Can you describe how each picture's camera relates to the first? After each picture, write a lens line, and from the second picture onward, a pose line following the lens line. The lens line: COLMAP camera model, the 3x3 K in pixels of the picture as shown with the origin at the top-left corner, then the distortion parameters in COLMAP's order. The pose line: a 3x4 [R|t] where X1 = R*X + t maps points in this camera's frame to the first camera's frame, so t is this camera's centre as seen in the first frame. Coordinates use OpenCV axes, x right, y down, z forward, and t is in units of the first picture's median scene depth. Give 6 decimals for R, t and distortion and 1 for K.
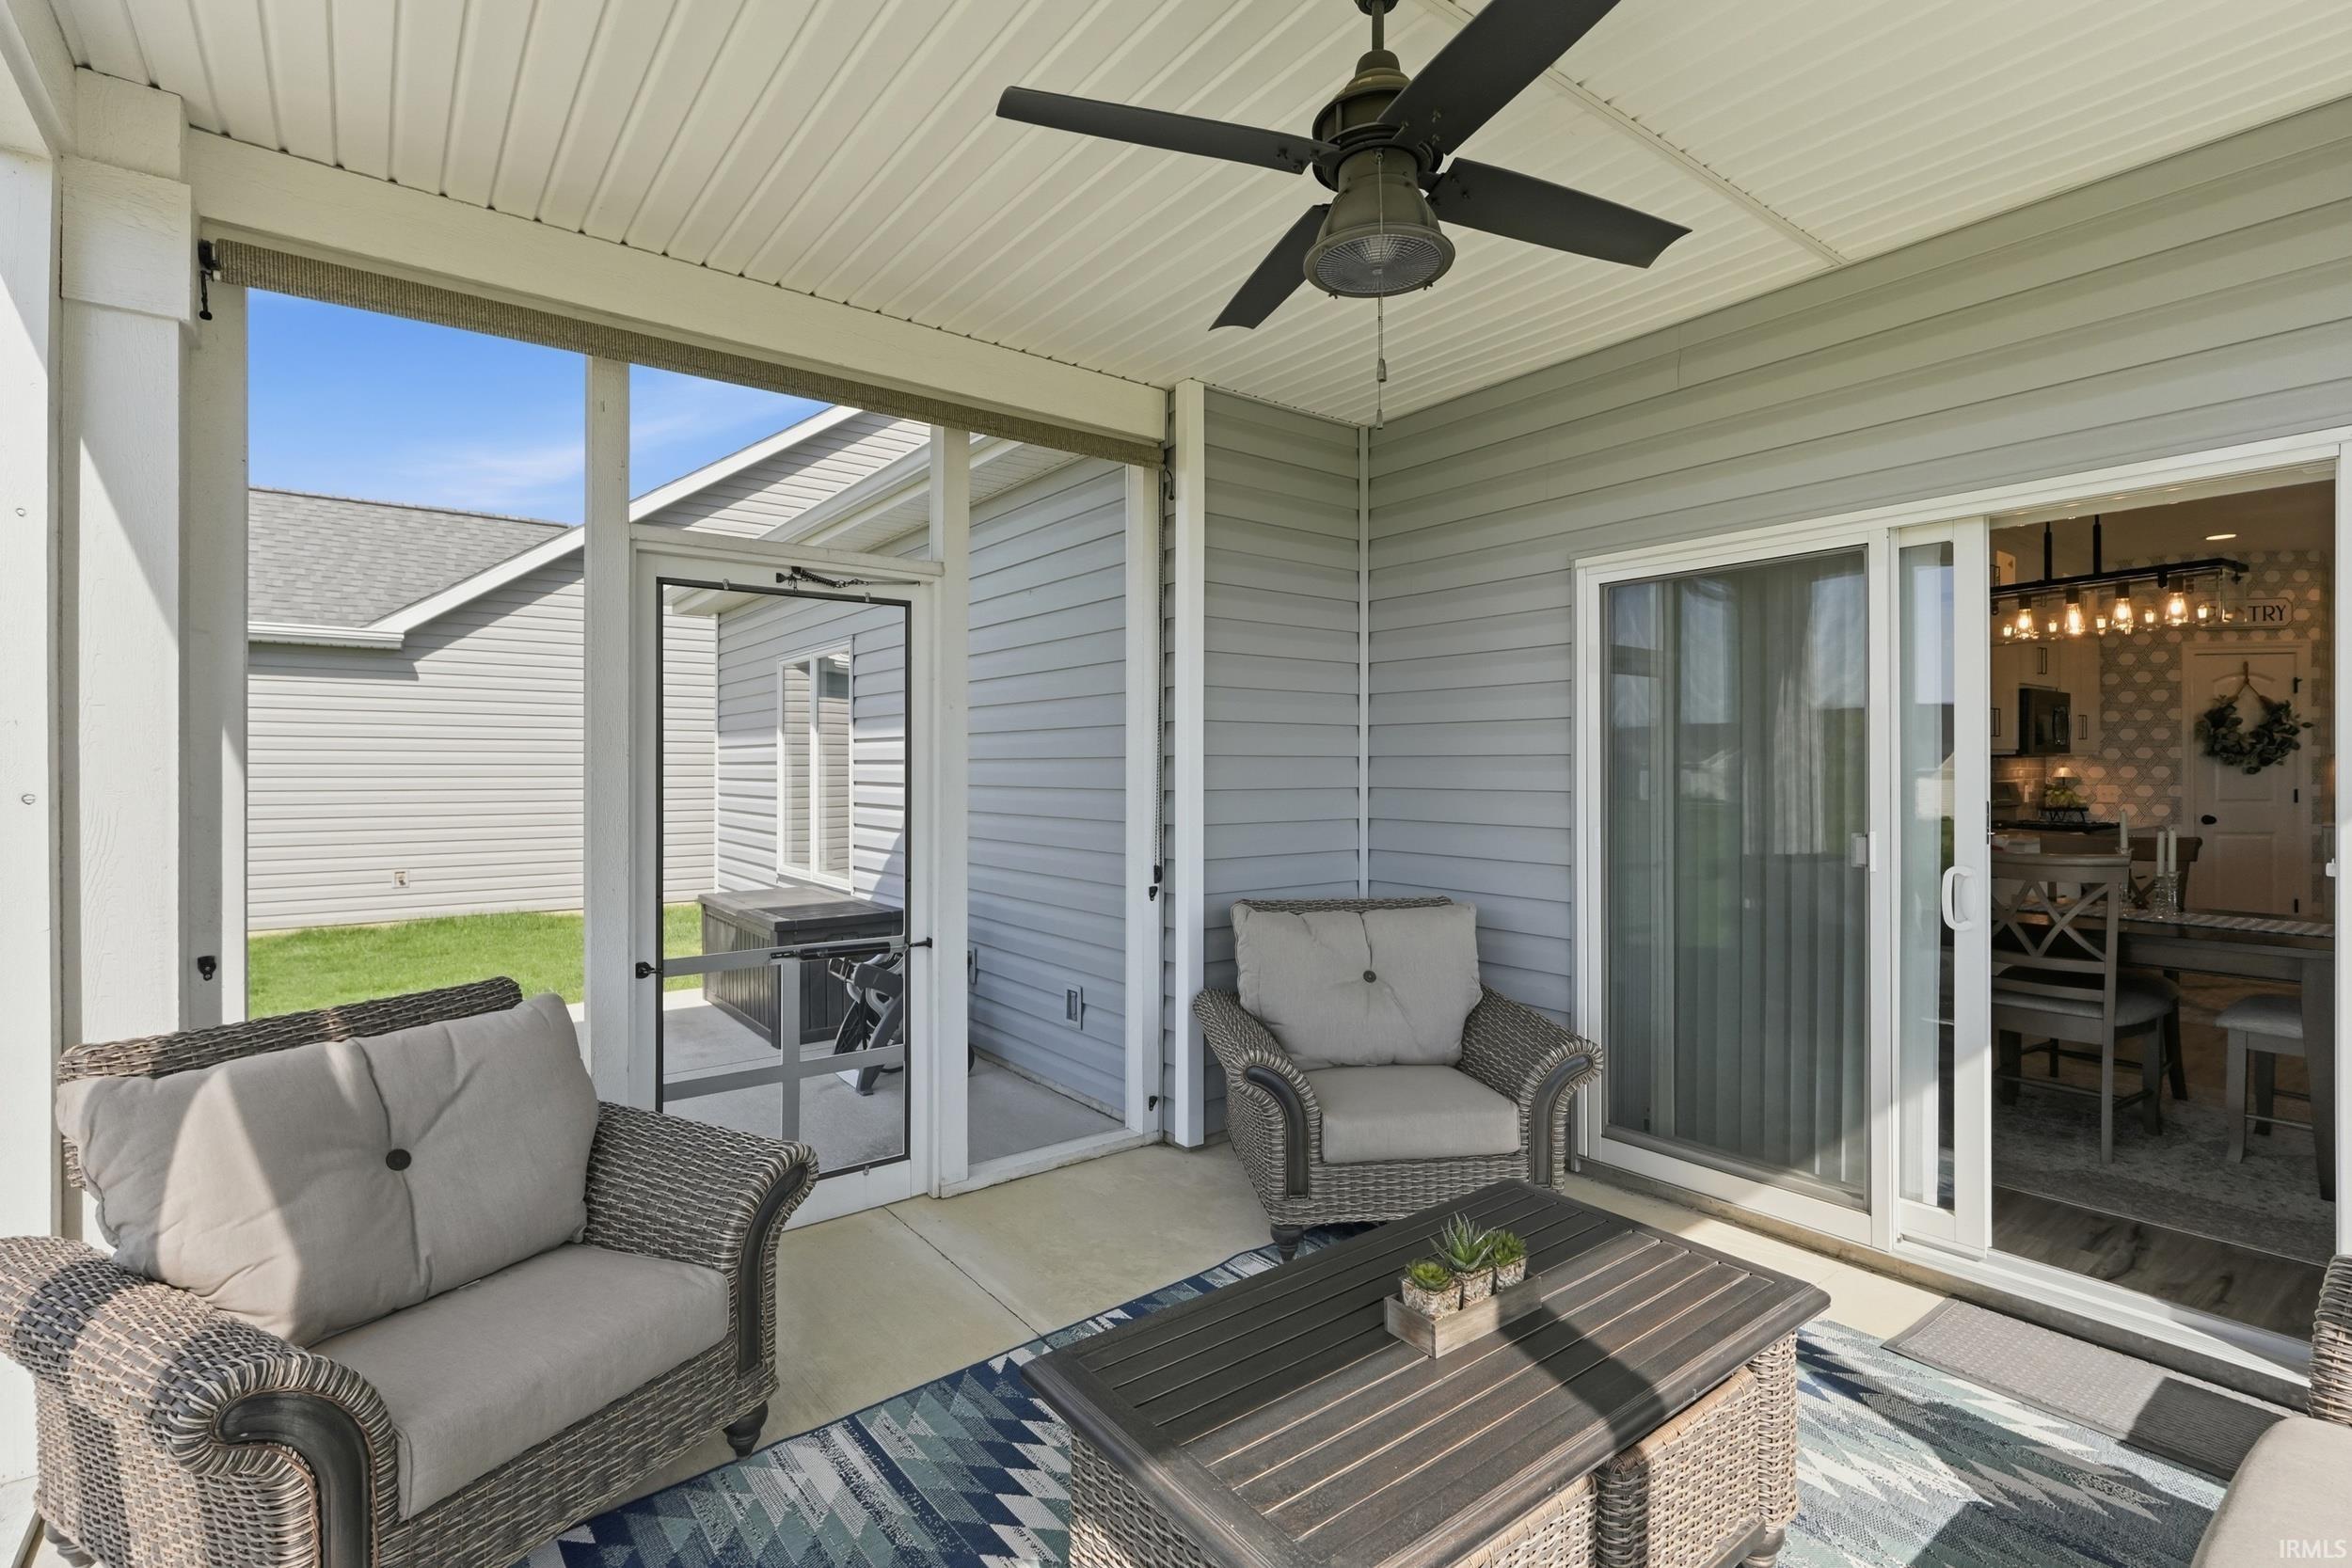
lens RADIAL K [[1083.9, 0, 1179.6], [0, 1083.9, 770.6], [0, 0, 1]] dist [-0.003632, -0.000215]
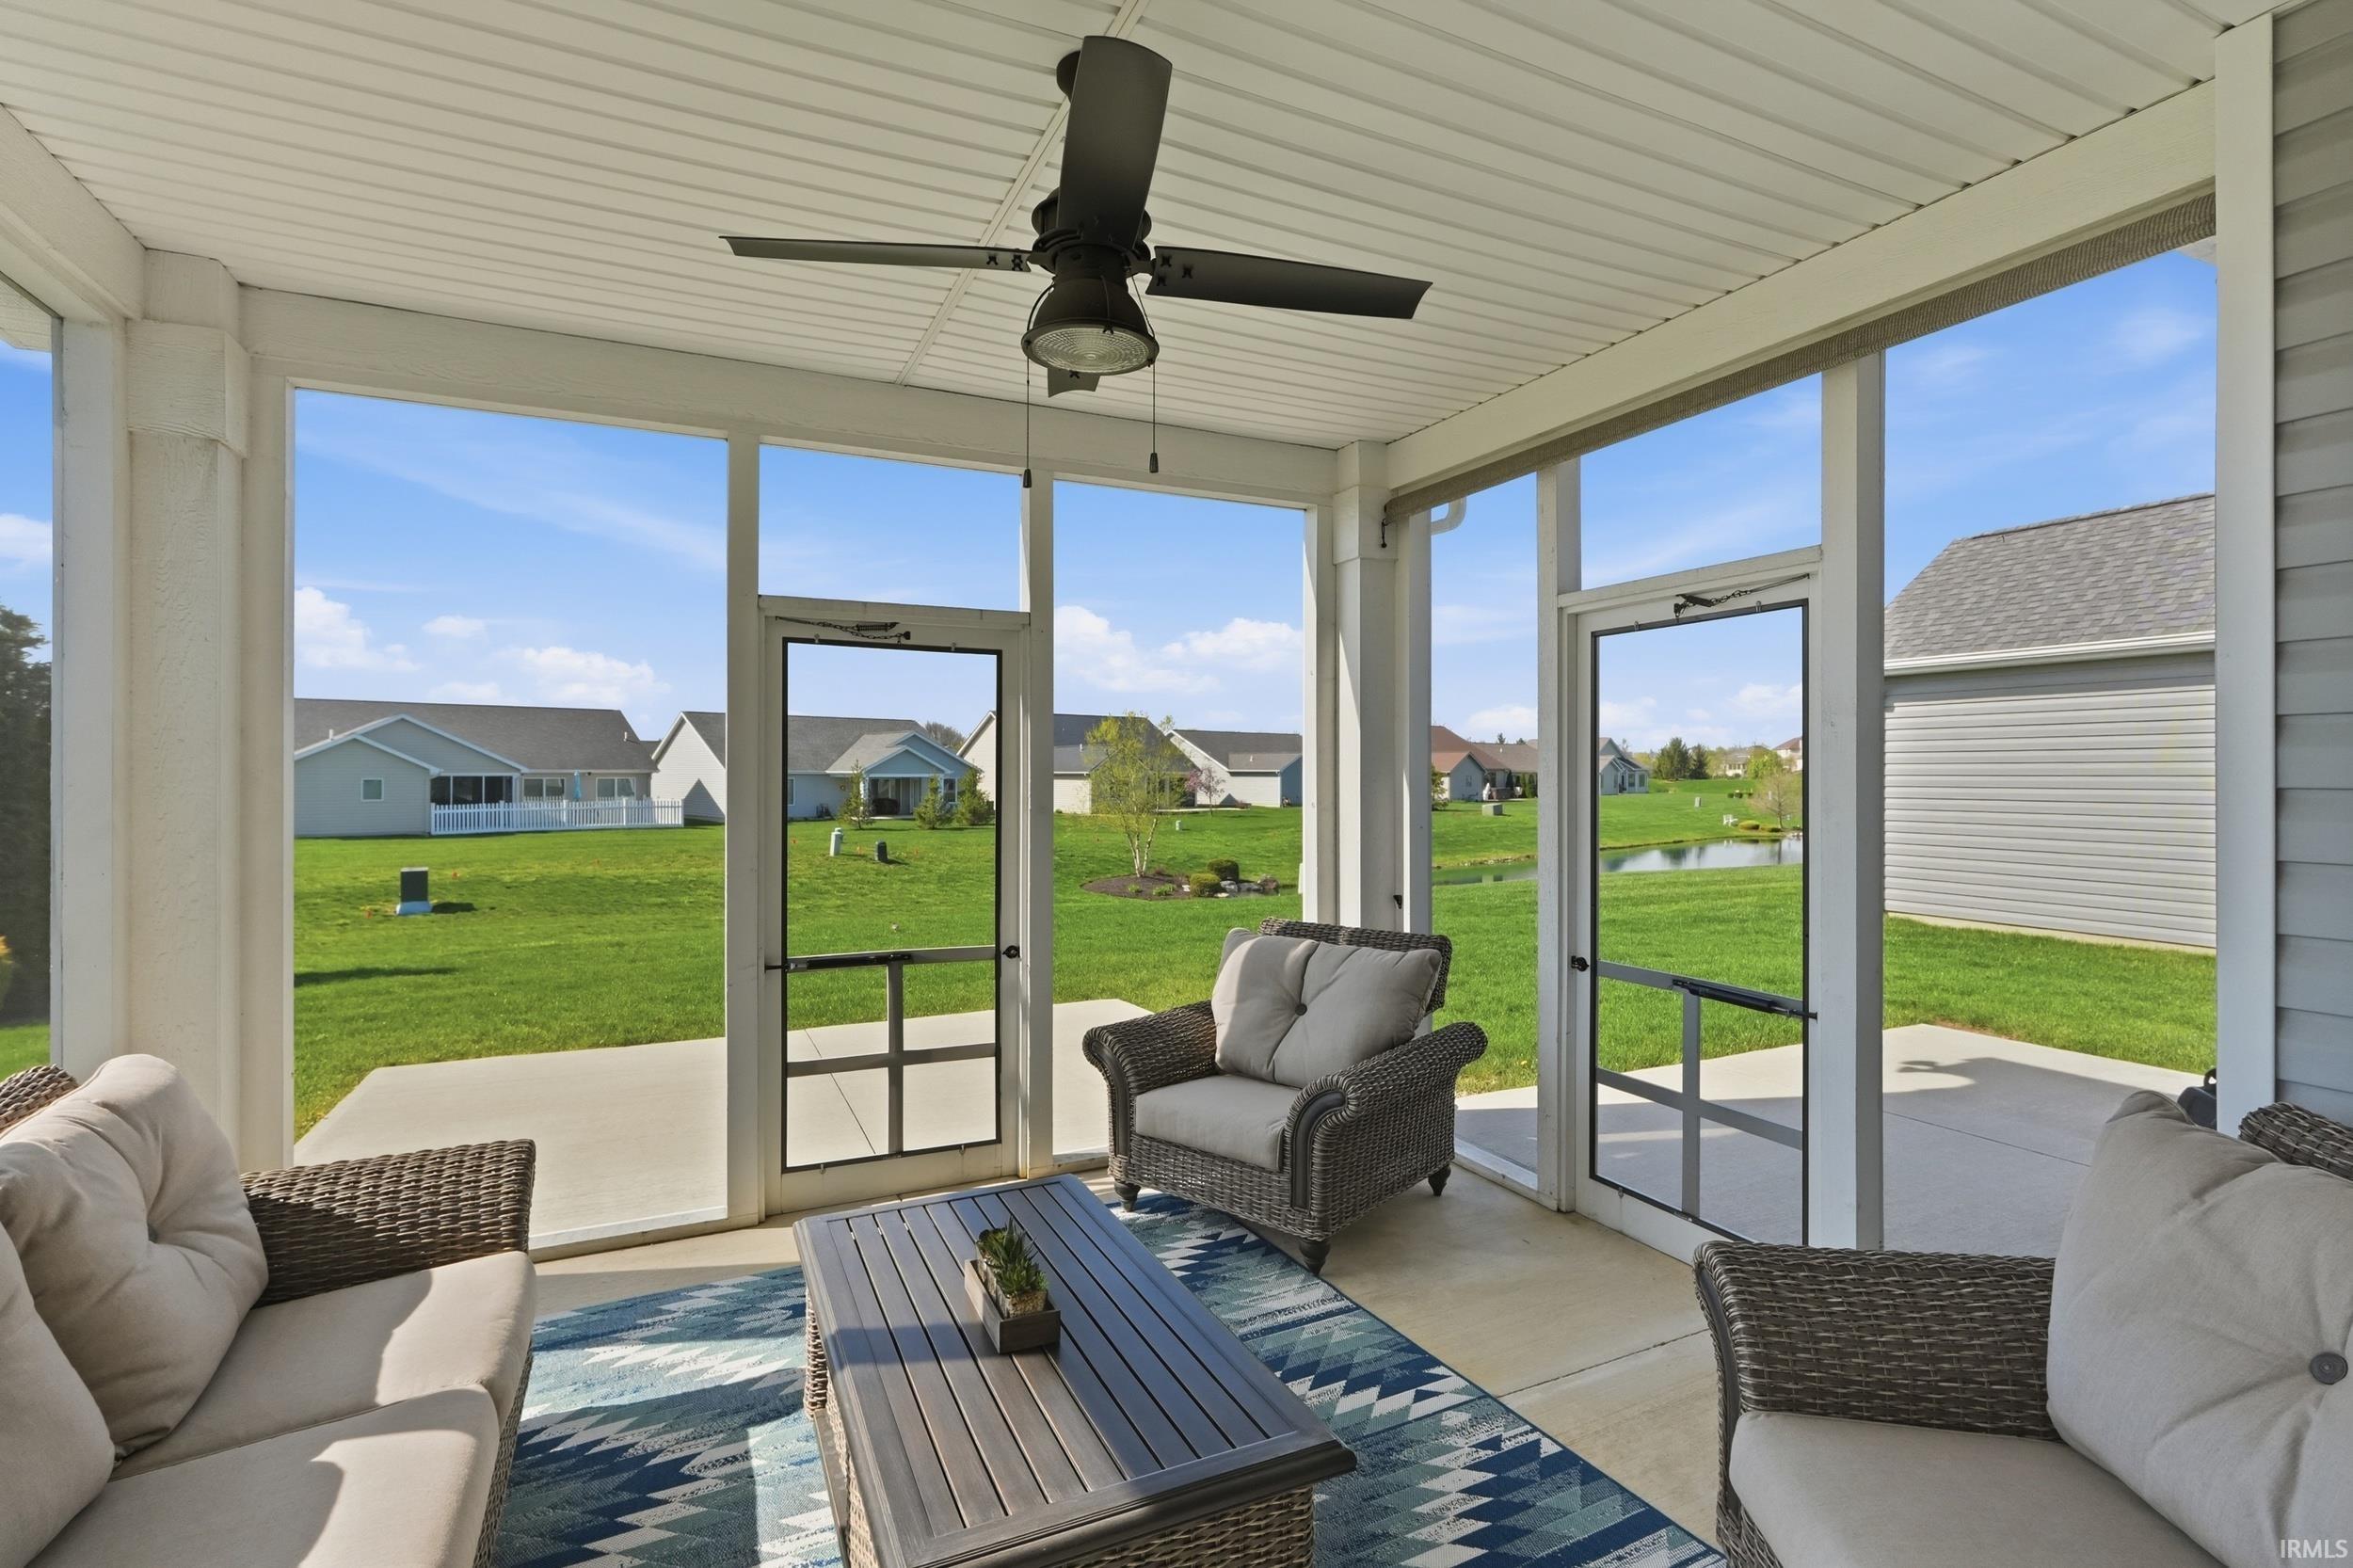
lens RADIAL K [[1084.5, 0, 1180.1], [0, 1084.5, 770.6], [0, 0, 1]] dist [-0.003632, -0.000215]
pose [[-0.206285, -0.001256, -0.978491, 0.824993], [0.000892, 0.999999, -0.001472, -0.029888], [0.978492, -0.001176, -0.206283, 0.877919]]
